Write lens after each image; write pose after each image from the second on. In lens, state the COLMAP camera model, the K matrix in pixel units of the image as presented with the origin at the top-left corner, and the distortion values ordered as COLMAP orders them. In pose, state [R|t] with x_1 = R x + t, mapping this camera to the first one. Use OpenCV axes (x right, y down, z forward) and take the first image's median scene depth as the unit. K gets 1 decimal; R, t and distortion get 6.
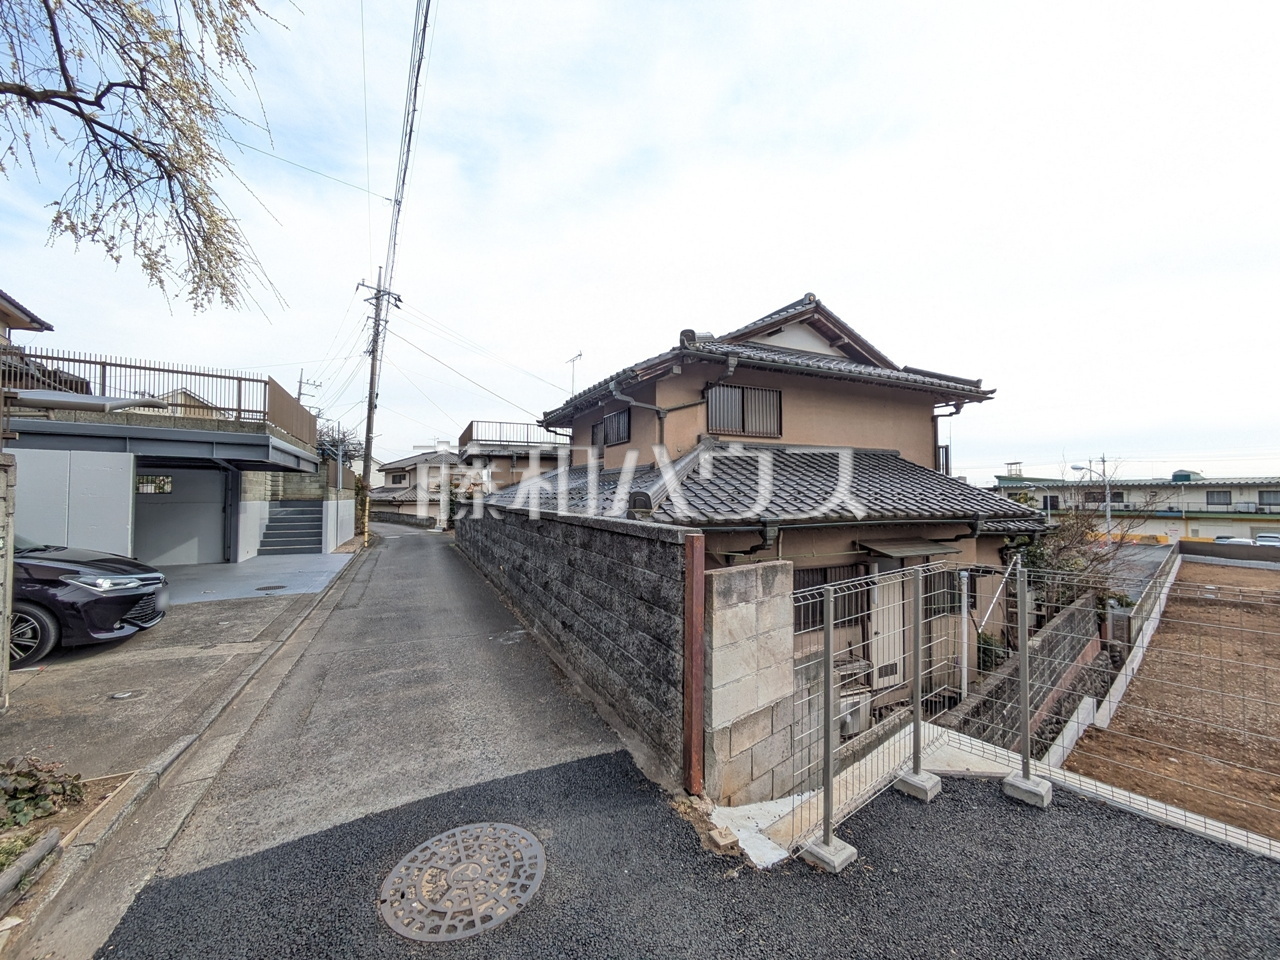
lens RADIAL K [[510.3, 0, 640.0], [0, 510.3, 480.0], [0, 0, 1]] dist [0.003732, 0.000412]
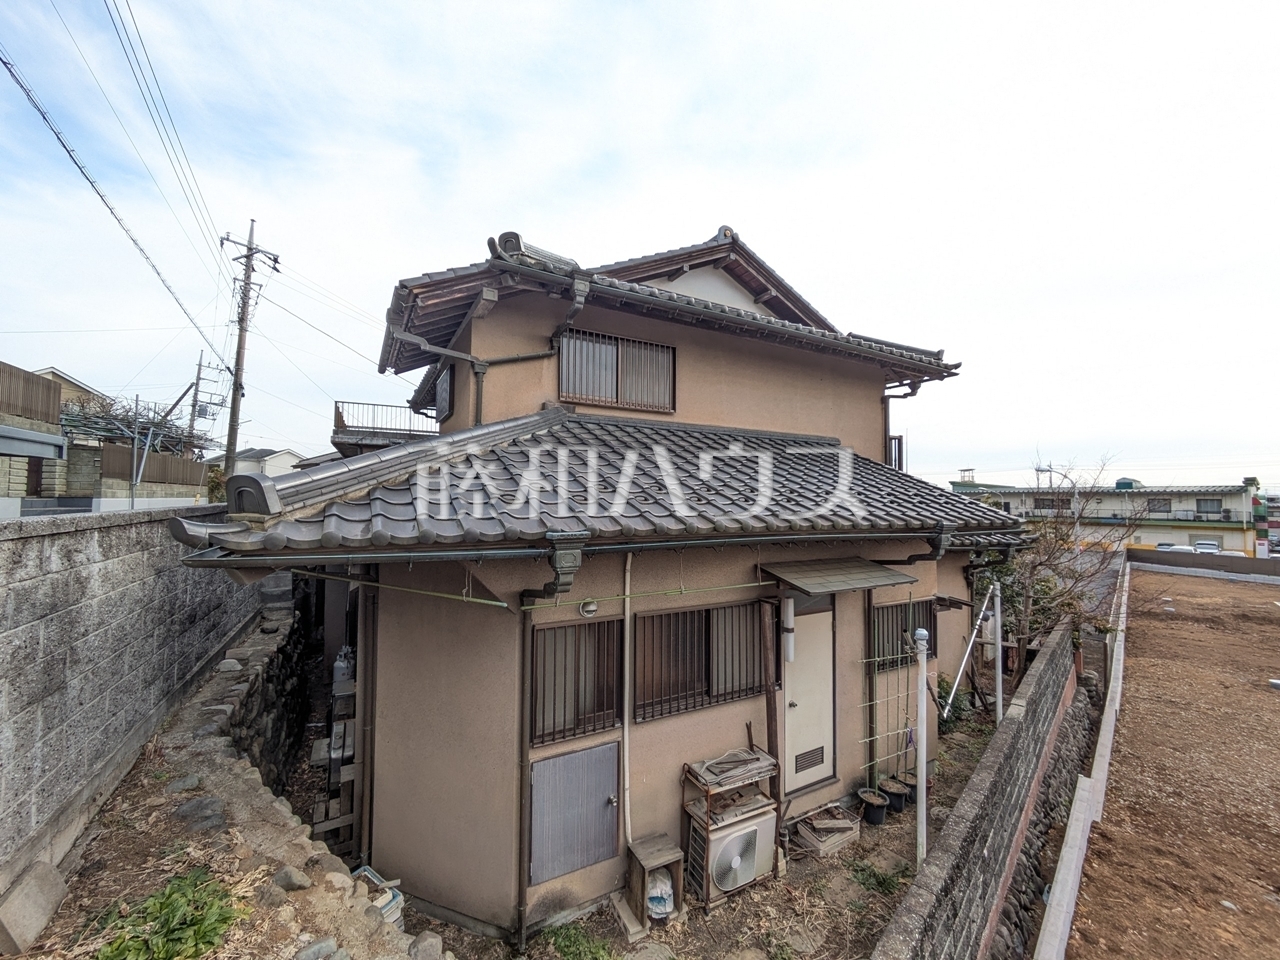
lens RADIAL K [[513.6, 0, 640.0], [0, 513.6, 480.0], [0, 0, 1]] dist [0.009370, -0.000489]
pose [[0.997591, 0.012113, 0.068310, 0.153600], [-0.011747, 0.999914, -0.005765, 0.012021], [-0.068374, 0.004949, 0.997647, 0.246301]]
